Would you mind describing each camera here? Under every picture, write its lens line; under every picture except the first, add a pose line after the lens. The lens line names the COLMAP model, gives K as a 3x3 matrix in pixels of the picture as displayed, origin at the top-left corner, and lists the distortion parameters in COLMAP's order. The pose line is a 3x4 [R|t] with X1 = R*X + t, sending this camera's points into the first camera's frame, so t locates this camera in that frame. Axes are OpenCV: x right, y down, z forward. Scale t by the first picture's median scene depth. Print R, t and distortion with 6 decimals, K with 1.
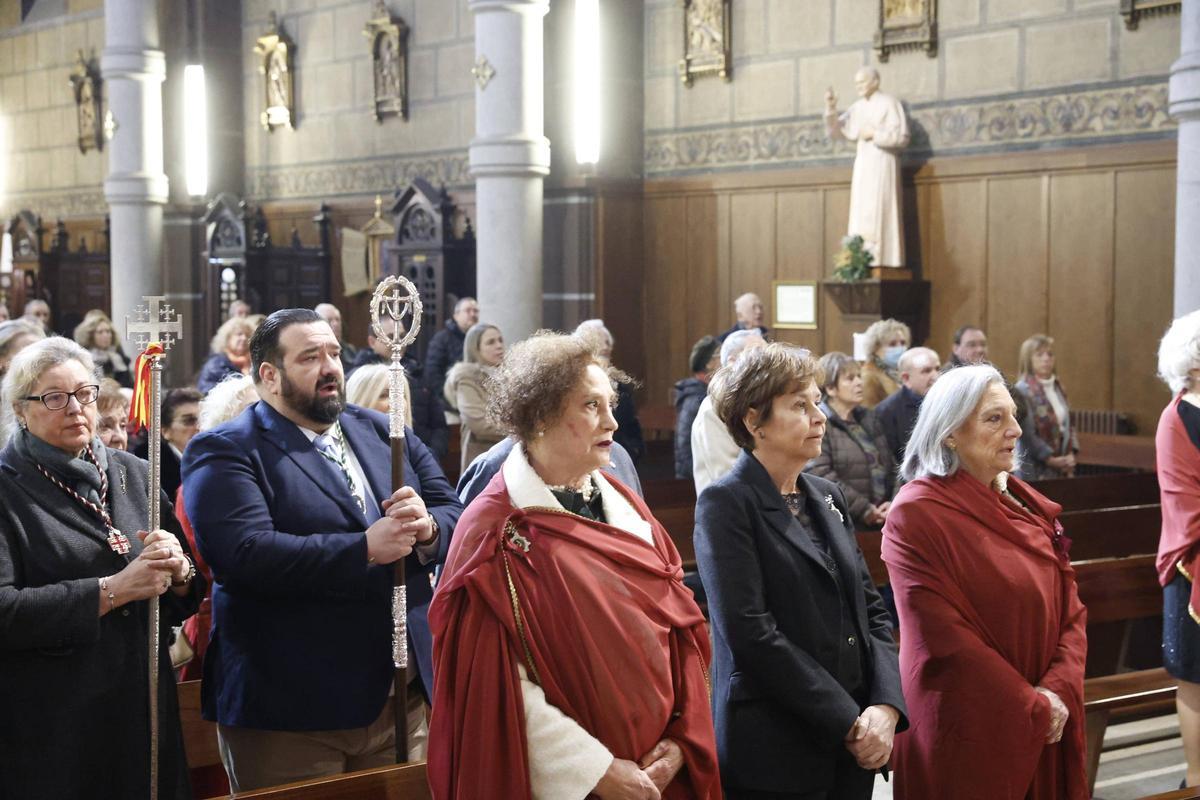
lens RADIAL K [[2074.1, 0, 600.0], [0, 2074.1, 400.0], [0, 0, 1]] dist [0.192529, 0.117774]
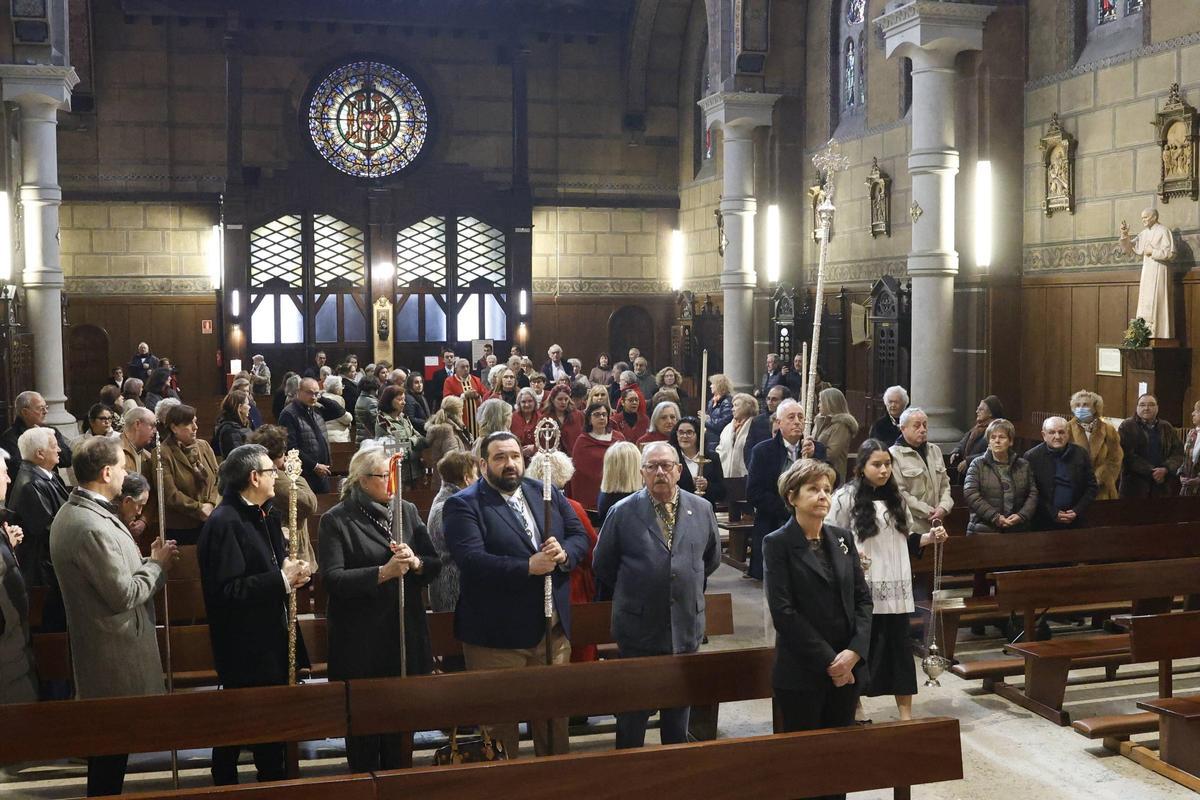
lens RADIAL K [[1318.0, 0, 602.8], [0, 1318.0, 404.6], [0, 0, 1]] dist [-0.099992, 0.114920]
pose [[0.927330, 0.020671, -0.373673, 0.100307], [-0.015405, 0.999736, 0.017073, -0.022356], [0.373927, -0.010076, 0.927403, -0.025122]]
